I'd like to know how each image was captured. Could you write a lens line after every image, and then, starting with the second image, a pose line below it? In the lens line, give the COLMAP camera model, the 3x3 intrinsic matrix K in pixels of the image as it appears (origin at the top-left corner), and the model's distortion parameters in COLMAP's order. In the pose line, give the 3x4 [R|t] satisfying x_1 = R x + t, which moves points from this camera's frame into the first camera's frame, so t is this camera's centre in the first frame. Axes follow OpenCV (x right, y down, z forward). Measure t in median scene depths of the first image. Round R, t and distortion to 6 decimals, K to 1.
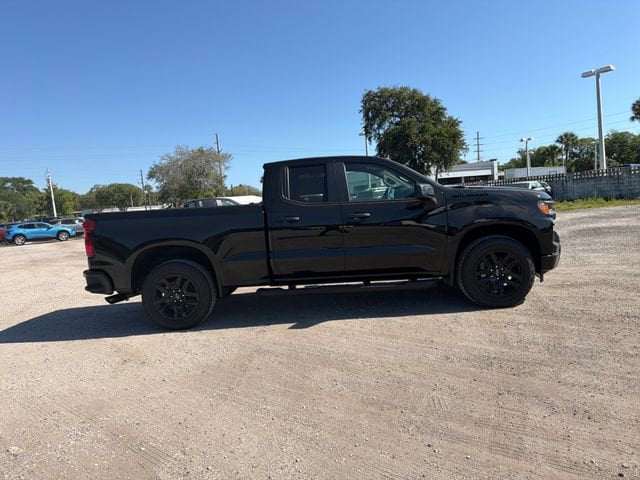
lens RADIAL K [[454.2, 0, 321.9], [0, 454.2, 243.9], [0, 0, 1]] dist [0.085666, -0.121502]
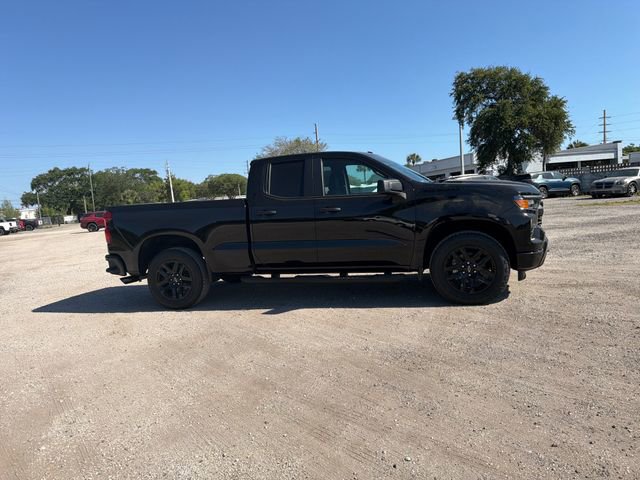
lens RADIAL K [[456.1, 0, 320.0], [0, 456.1, 240.0], [0, 0, 1]] dist [0.087844, -0.160393]
pose [[0.973605, 0.021628, -0.227213, 0.058443], [-0.017457, 0.999640, 0.020354, -0.002715], [0.227572, -0.015850, 0.973632, -0.004729]]
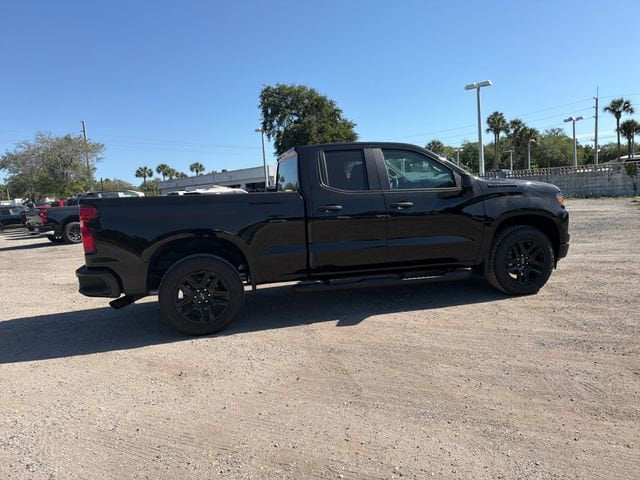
lens RADIAL K [[454.2, 0, 321.9], [0, 454.2, 243.9], [0, 0, 1]] dist [0.085666, -0.121502]
pose [[0.964364, -0.009839, 0.264395, -0.066131], [0.009314, 0.999951, 0.003240, 0.003131], [-0.264414, -0.000662, 0.964409, 0.022937]]
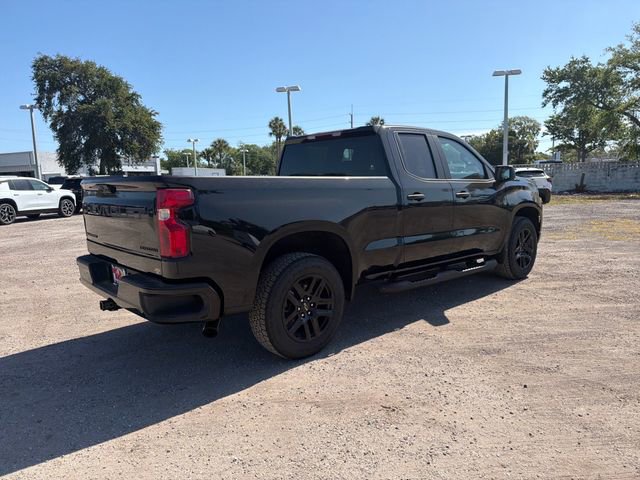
lens RADIAL K [[457.9, 0, 331.5], [0, 457.9, 240.5], [0, 0, 1]] dist [0.000325, -0.006103]
pose [[0.711969, -0.030559, 0.701545, -0.151652], [0.034385, 0.999371, 0.008636, 0.003004], [-0.701368, 0.017974, 0.712573, 0.102030]]
